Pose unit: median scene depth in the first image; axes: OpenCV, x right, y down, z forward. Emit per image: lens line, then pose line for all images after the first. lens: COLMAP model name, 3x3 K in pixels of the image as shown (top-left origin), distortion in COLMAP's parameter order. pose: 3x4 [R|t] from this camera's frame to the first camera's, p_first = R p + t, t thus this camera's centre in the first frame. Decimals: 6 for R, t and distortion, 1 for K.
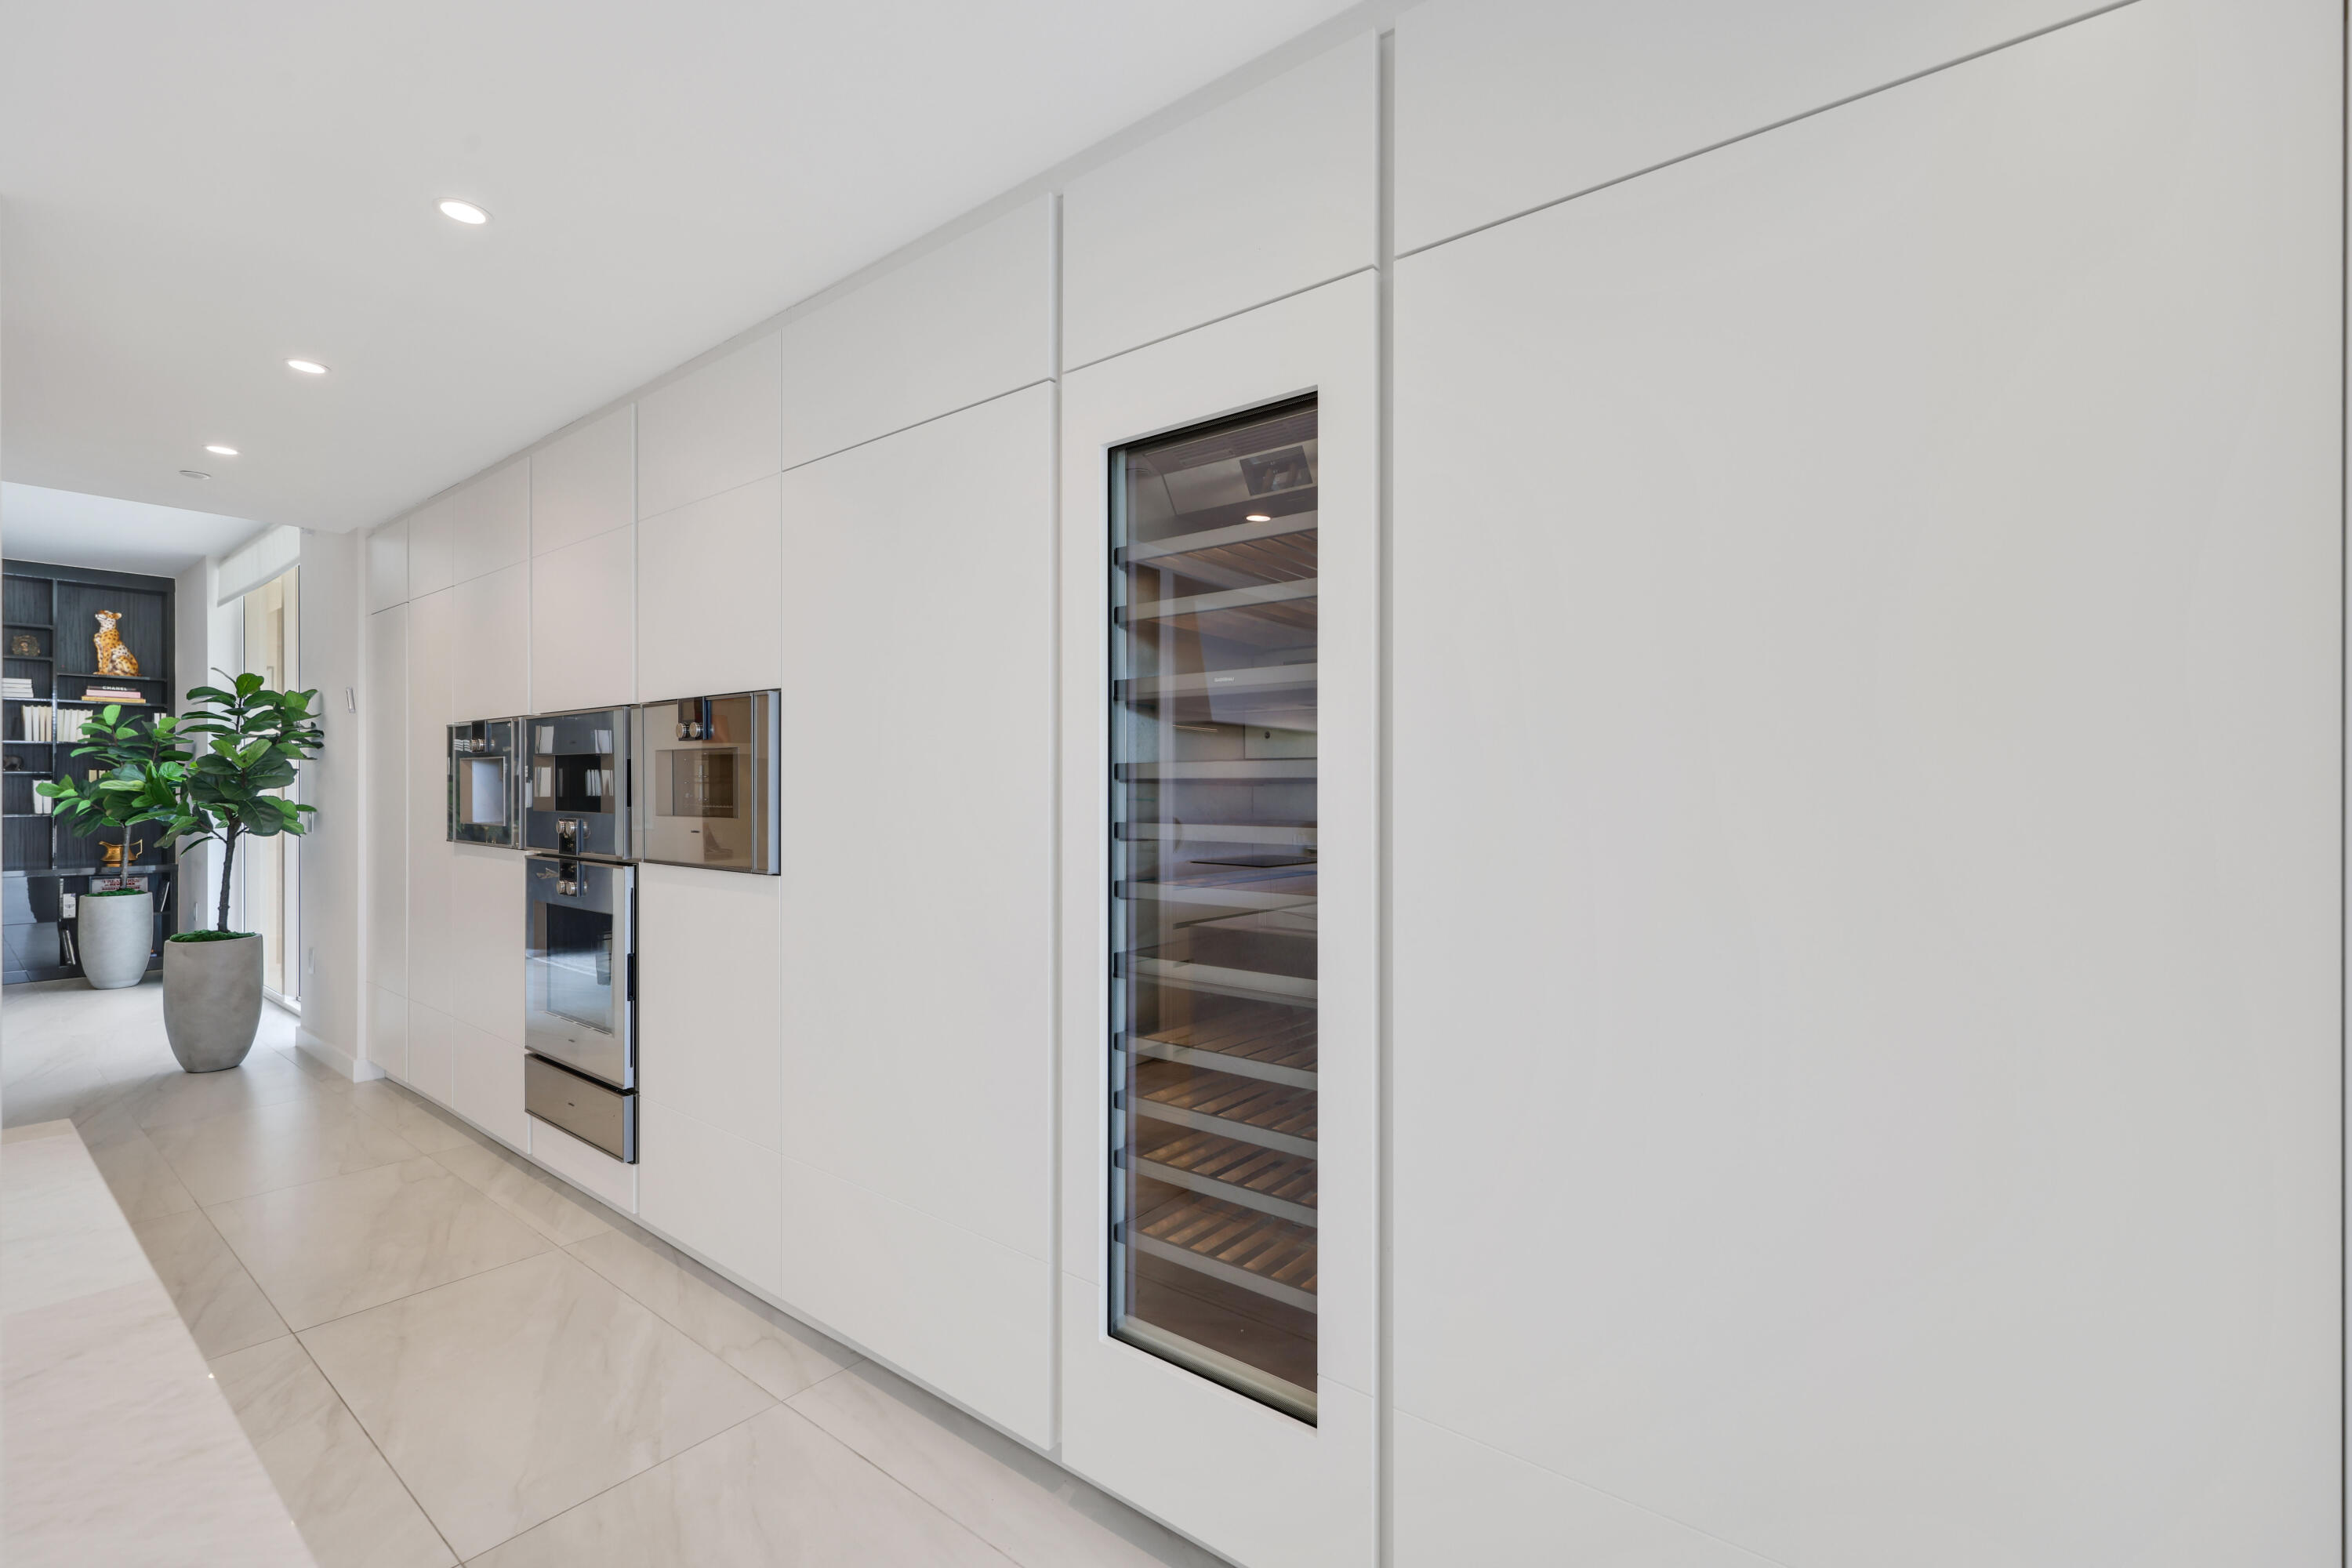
lens RADIAL K [[1013.8, 0, 1161.0], [0, 1013.8, 784.0], [0, 0, 1]] dist [-0.000070, 0.000720]
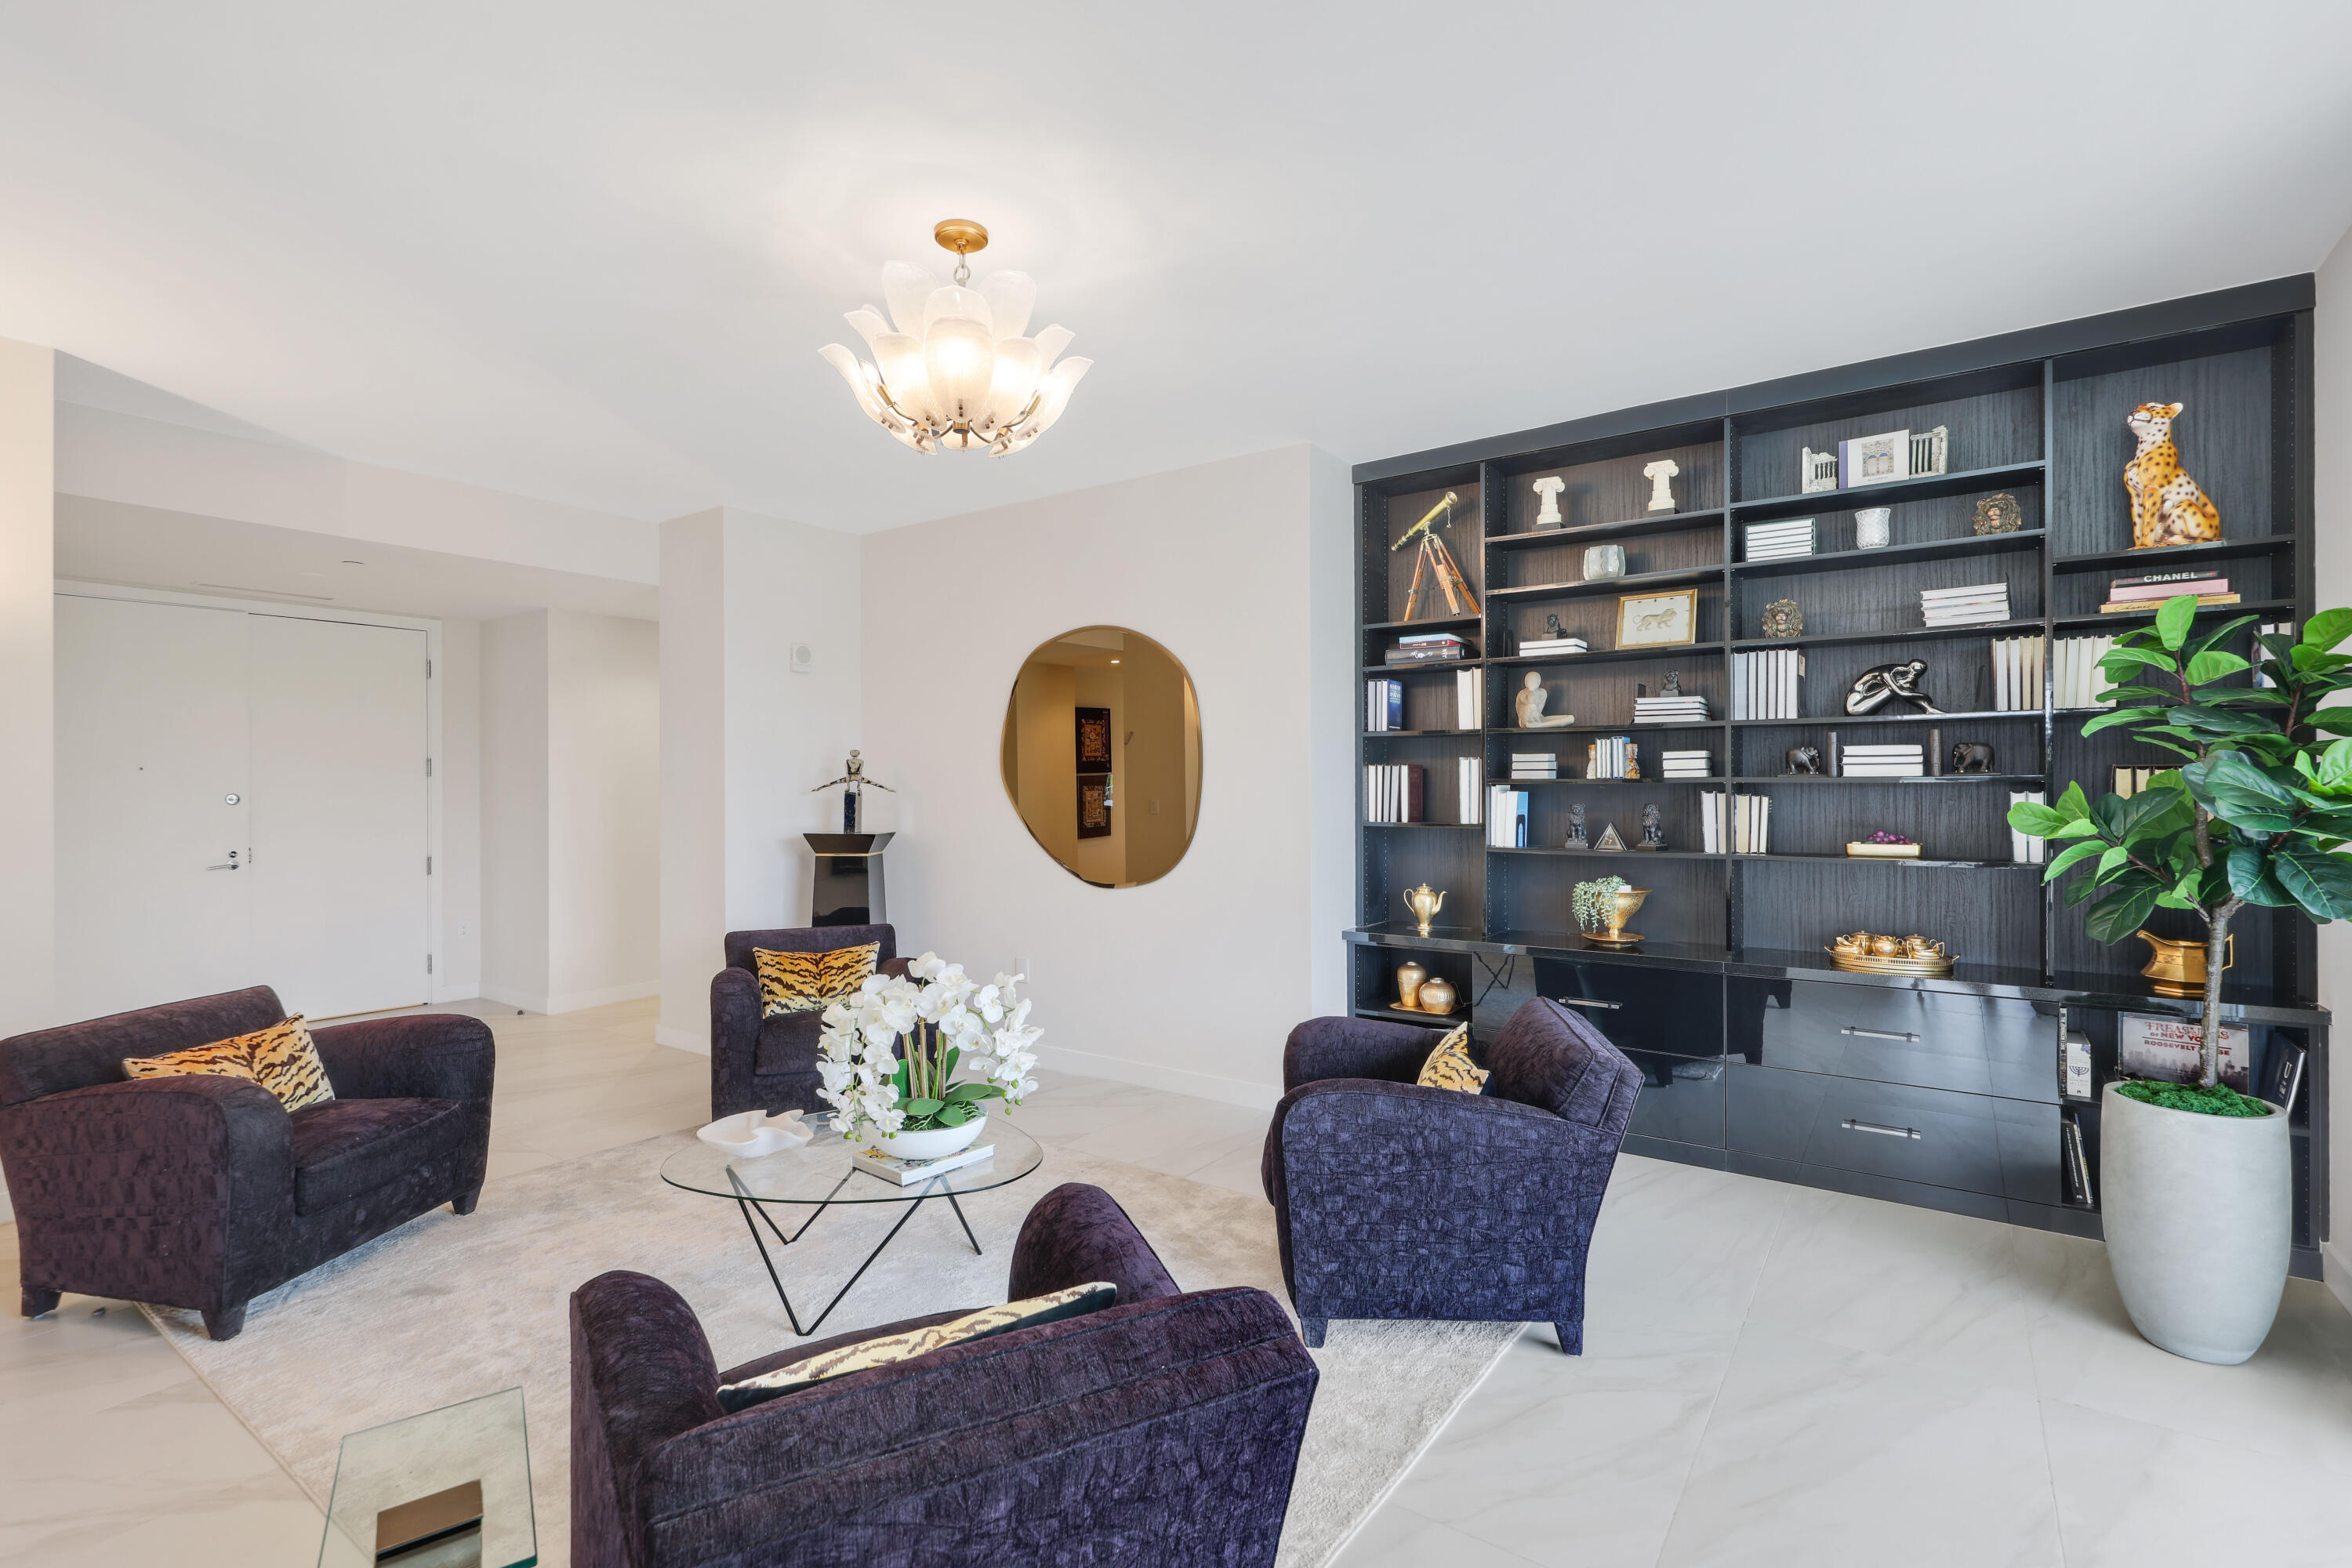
lens RADIAL K [[1094.6, 0, 1156.8], [0, 1094.6, 791.4], [0, 0, 1]] dist [-0.002140, 0.000394]
pose [[0.049530, 0.000562, -0.998772, -0.870417], [0.008719, 0.999961, 0.000995, -0.011507], [0.998735, -0.008758, 0.049524, 0.807841]]
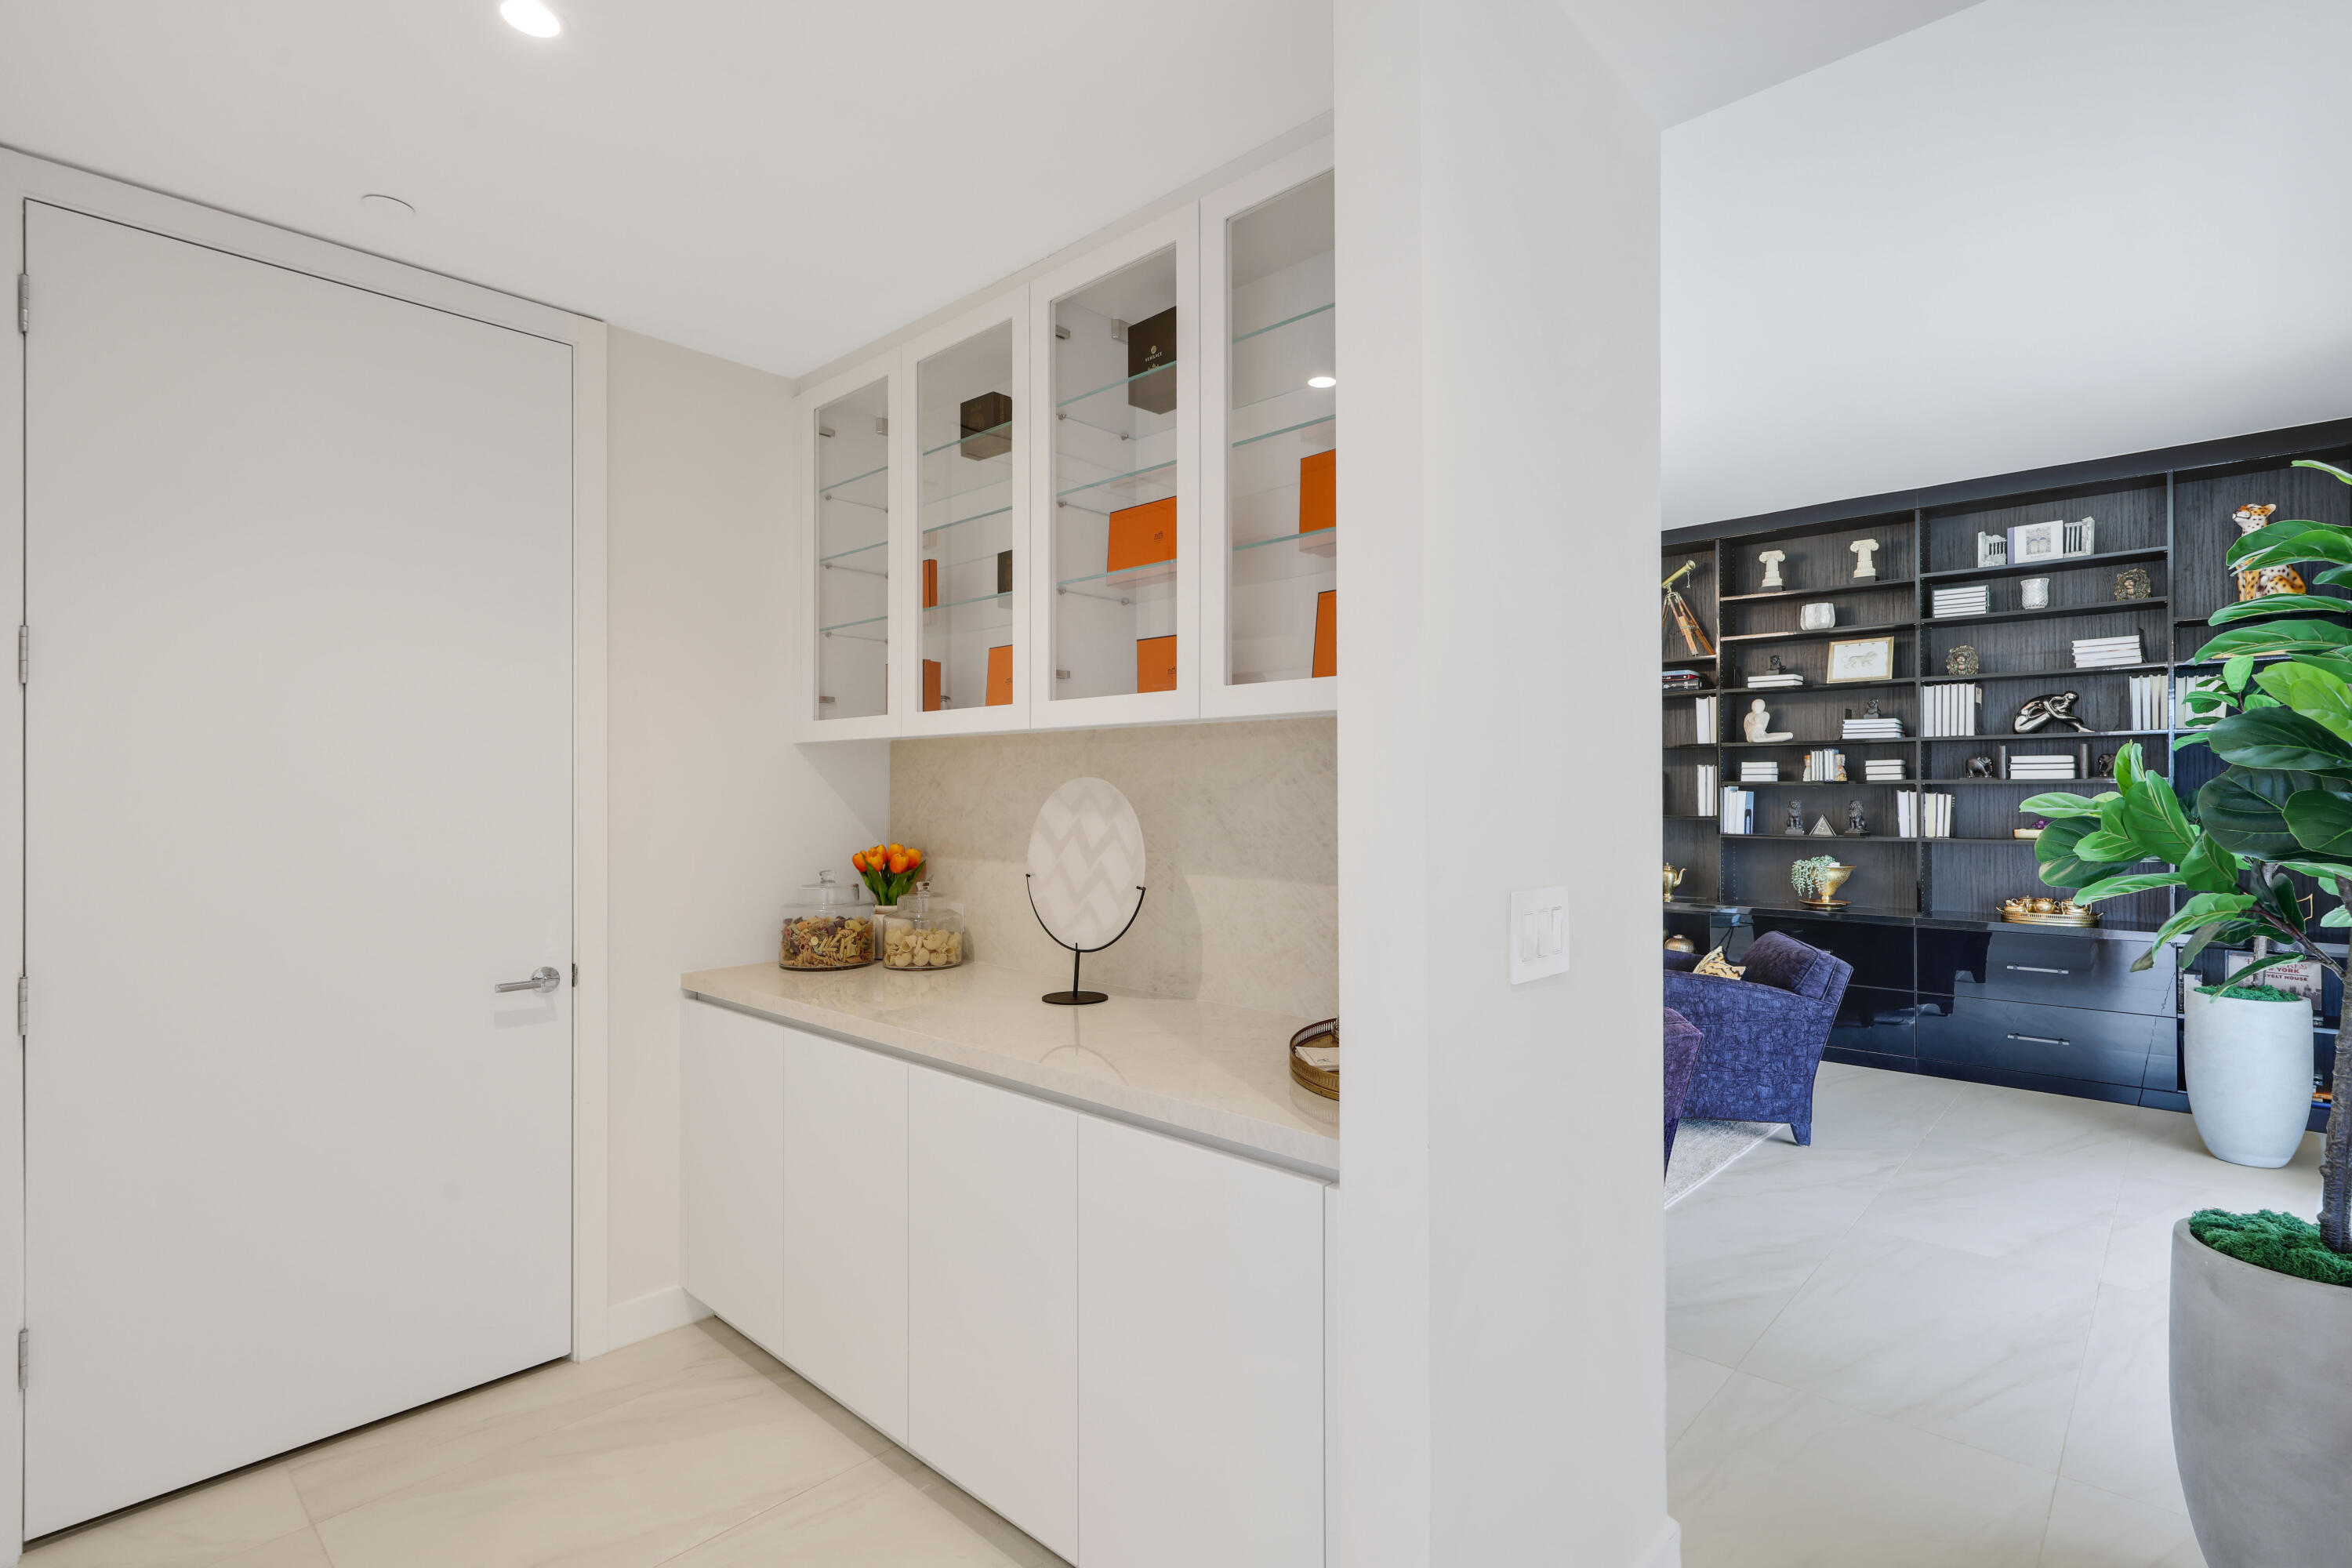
lens RADIAL K [[1094.6, 0, 1171.9], [0, 1094.6, 794.1], [0, 0, 1]] dist [-0.002140, 0.000394]
pose [[-0.082942, -0.004437, -0.996545, -0.515118], [0.005980, 0.999970, -0.004950, -0.002158], [0.996536, -0.006370, -0.082913, 0.622231]]
